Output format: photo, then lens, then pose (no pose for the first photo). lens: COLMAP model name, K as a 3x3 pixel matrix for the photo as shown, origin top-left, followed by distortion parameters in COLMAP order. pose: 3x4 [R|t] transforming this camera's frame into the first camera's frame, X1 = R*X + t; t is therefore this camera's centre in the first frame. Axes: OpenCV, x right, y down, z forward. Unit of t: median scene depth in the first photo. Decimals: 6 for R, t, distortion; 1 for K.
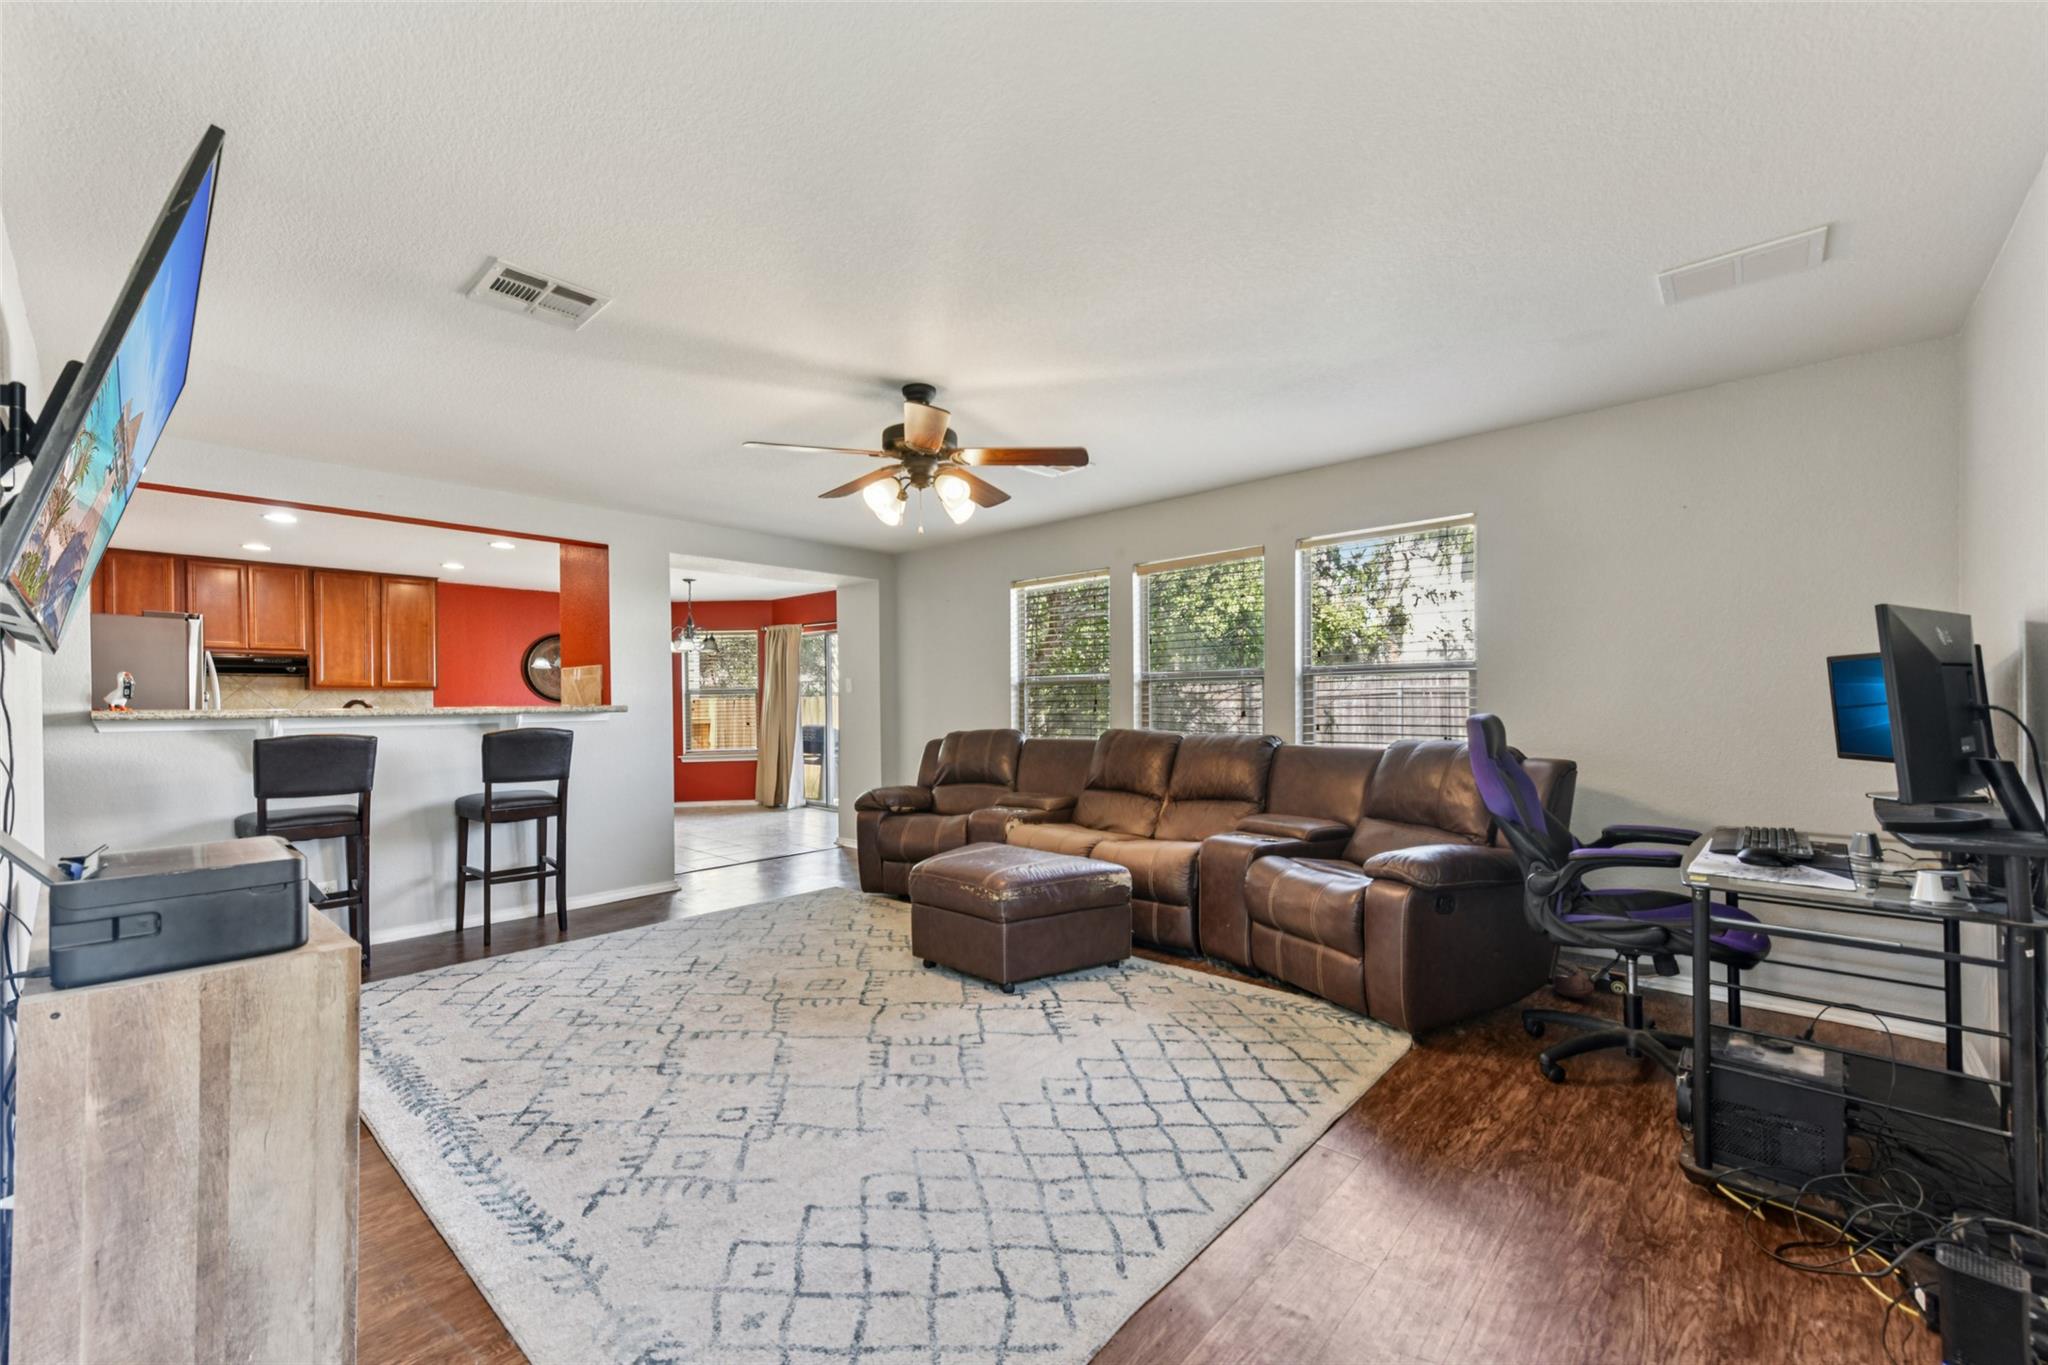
lens RADIAL K [[818.8, 0, 1037.9], [0, 818.8, 694.2], [0, 0, 1]] dist [0.015638, -0.000440]
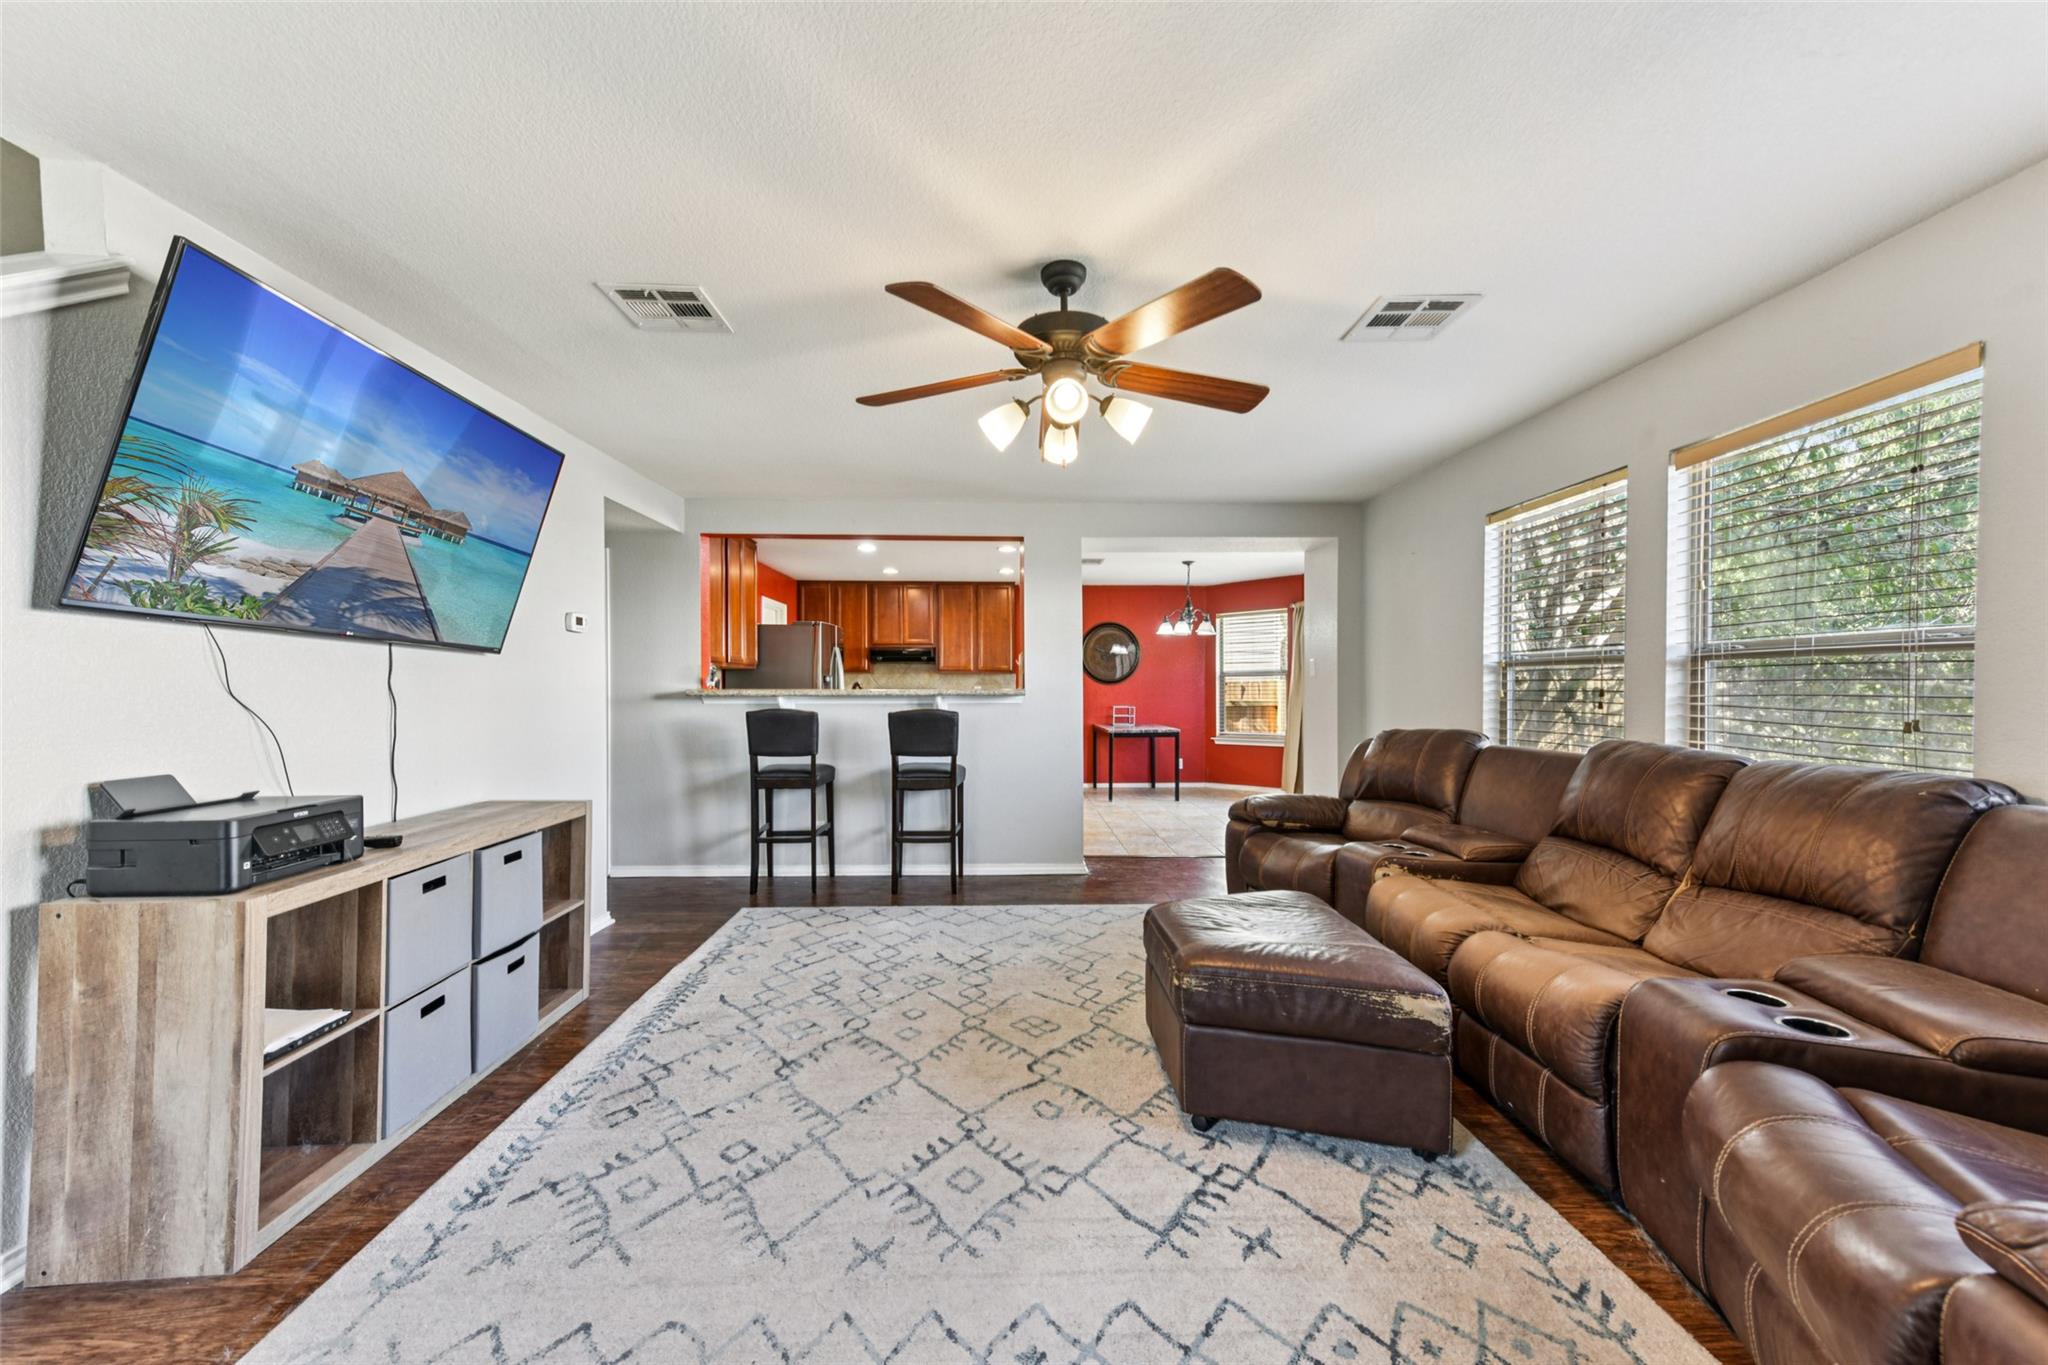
lens RADIAL K [[797.6, 0, 1032.5], [0, 797.6, 684.5], [0, 0, 1]] dist [0.028772, 0.000214]
pose [[0.686502, 0.009235, -0.727070, 0.338267], [-0.000199, 0.999922, 0.012512, -0.006783], [0.727128, -0.008445, 0.686450, 0.442220]]
